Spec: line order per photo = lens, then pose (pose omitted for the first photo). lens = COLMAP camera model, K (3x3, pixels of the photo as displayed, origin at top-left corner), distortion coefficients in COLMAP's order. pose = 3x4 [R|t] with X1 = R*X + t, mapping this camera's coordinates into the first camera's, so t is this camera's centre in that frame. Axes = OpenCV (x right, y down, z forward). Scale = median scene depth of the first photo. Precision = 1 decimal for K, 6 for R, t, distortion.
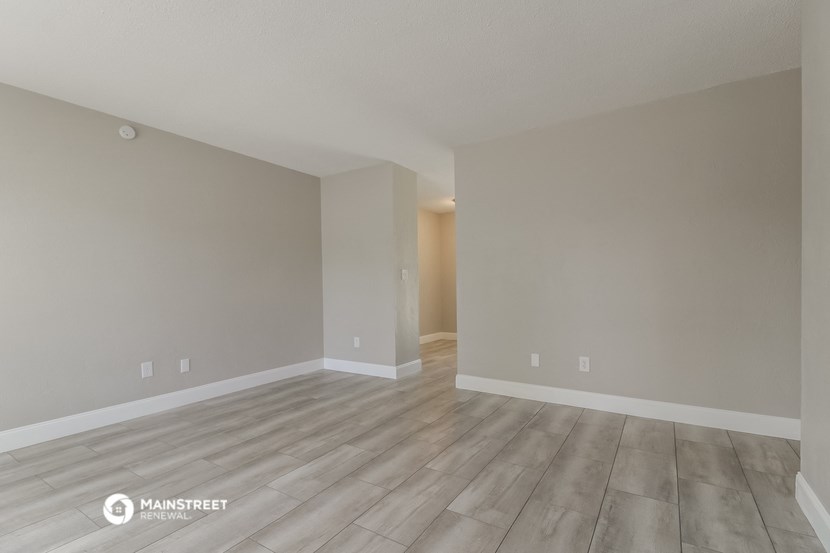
lens RADIAL K [[397.0, 0, 415.9], [0, 397.0, 278.0], [0, 0, 1]] dist [0.004001, 0.000355]
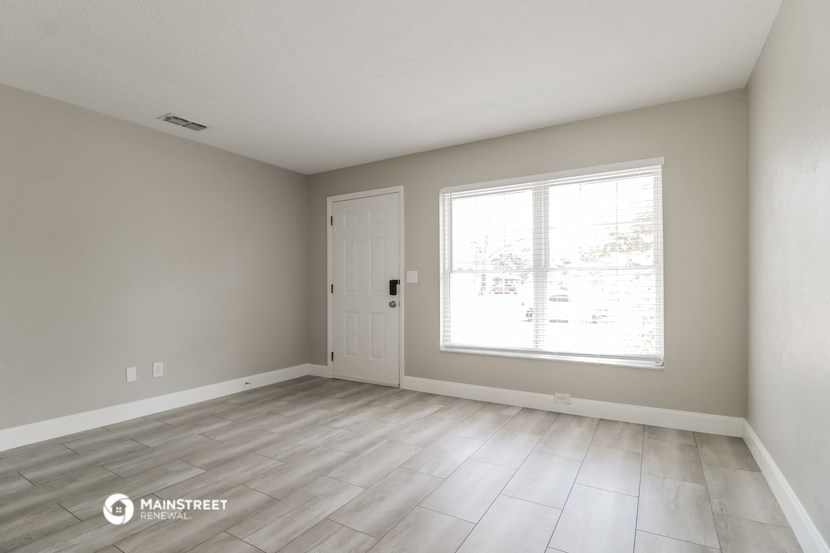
lens RADIAL K [[397.0, 0, 414.6], [0, 397.0, 279.8], [0, 0, 1]] dist [0.004001, 0.000355]
pose [[-0.998982, 0.025560, -0.037167, -0.488588], [0.026144, 0.999541, -0.015331, 0.020810], [0.036758, -0.016287, -0.999191, 2.054486]]
